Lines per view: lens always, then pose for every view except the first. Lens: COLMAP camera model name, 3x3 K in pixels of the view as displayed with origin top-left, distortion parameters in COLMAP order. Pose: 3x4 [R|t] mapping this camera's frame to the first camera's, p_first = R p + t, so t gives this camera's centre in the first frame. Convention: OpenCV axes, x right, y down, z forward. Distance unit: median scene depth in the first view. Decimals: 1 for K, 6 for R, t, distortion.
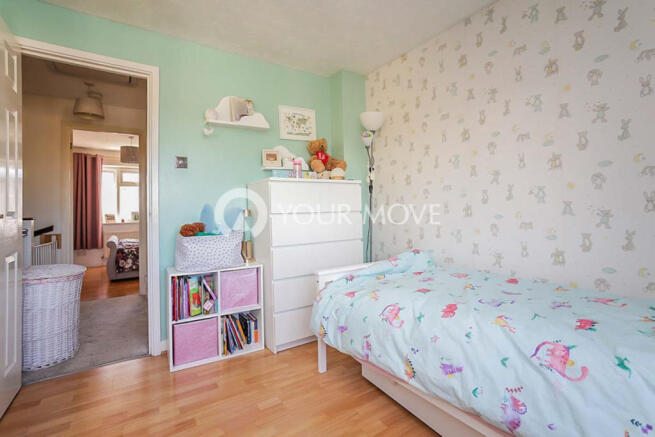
lens RADIAL K [[291.3, 0, 327.6], [0, 291.3, 205.3], [0, 0, 1]] dist [-0.000708, -0.000063]
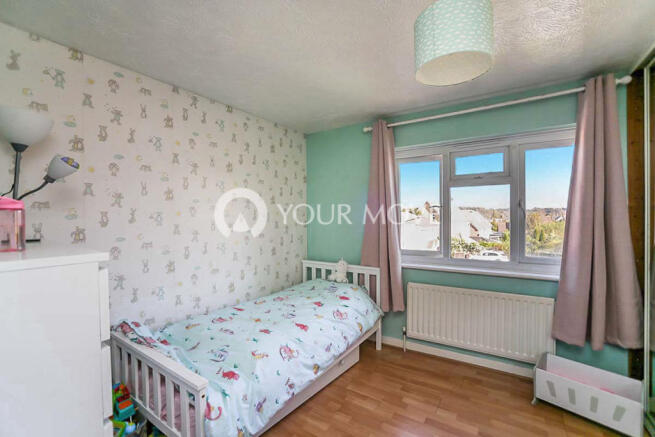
lens RADIAL K [[292.3, 0, 327.5], [0, 292.3, 218.5], [0, 0, 1]] dist [-0.000001, 0.000003]
pose [[-0.350445, 0.007138, 0.936556, -0.908105], [-0.004195, 0.999949, -0.009191, -0.189472], [-0.936574, -0.007150, -0.350397, 1.072366]]
